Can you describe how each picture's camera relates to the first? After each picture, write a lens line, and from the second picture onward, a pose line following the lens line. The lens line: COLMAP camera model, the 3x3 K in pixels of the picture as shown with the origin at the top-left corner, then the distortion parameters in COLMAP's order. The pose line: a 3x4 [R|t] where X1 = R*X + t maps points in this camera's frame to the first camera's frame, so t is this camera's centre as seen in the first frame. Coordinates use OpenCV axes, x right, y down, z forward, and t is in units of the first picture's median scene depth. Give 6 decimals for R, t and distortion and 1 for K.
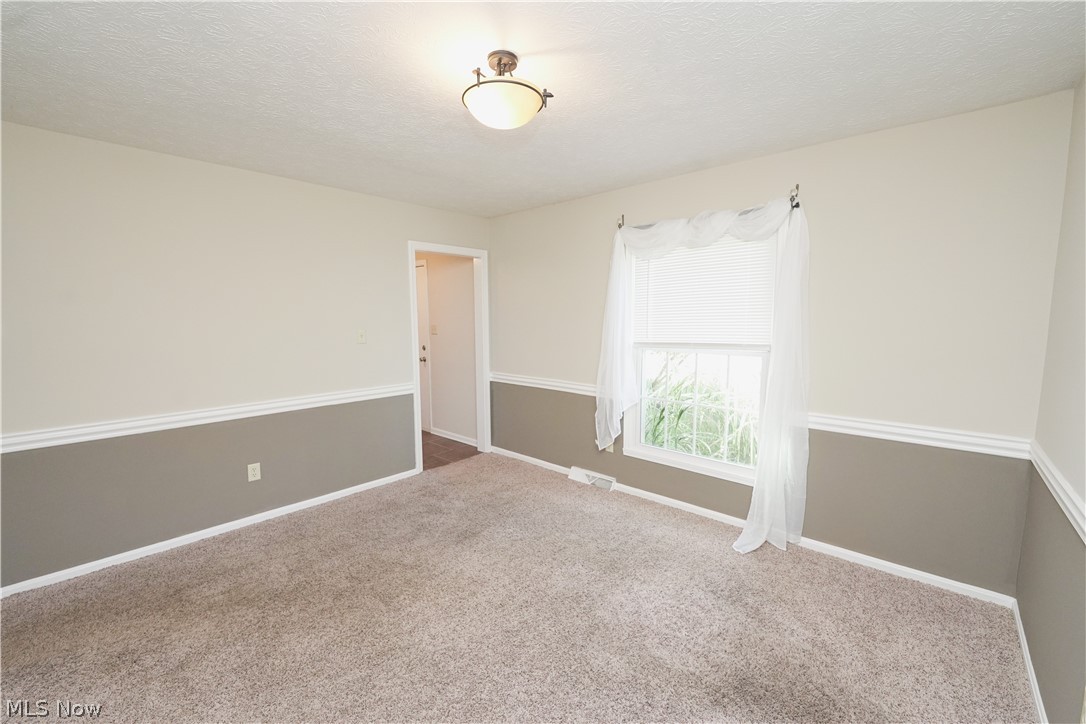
lens RADIAL K [[443.0, 0, 545.4], [0, 443.0, 362.9], [0, 0, 1]] dist [-0.007532, -0.000662]
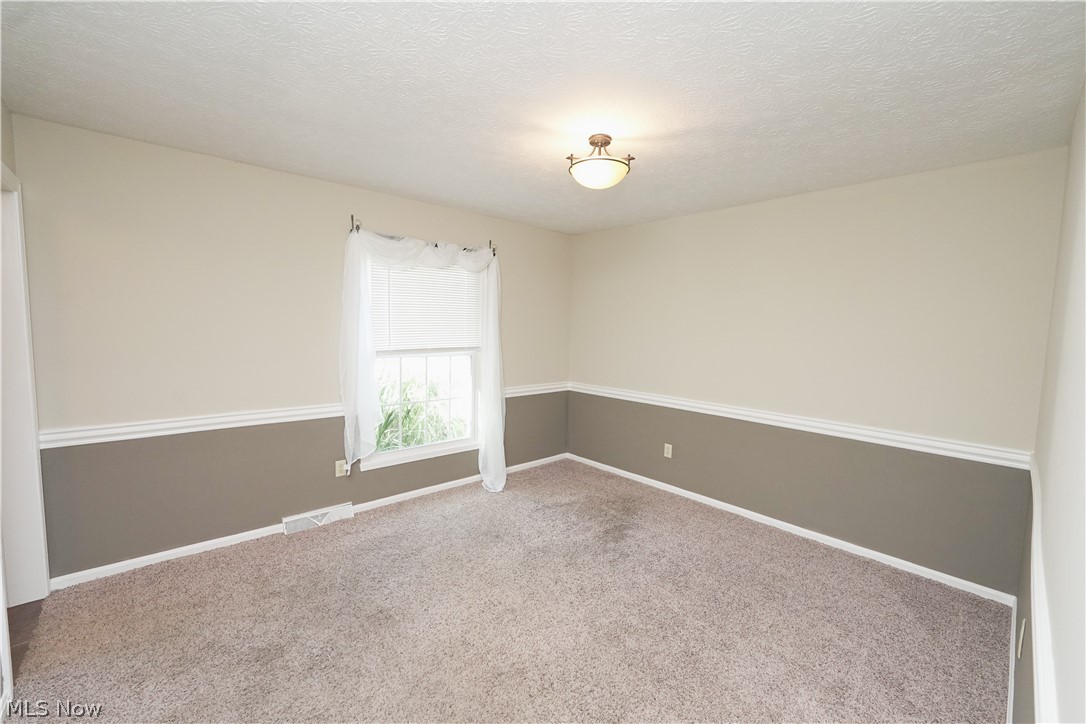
lens RADIAL K [[443.0, 0, 545.4], [0, 443.0, 362.9], [0, 0, 1]] dist [-0.007532, -0.000662]
pose [[0.098432, -0.079841, 0.991936, -0.779907], [0.081444, 0.994079, 0.071931, -0.064475], [-0.991805, 0.073707, 0.104352, 0.559843]]
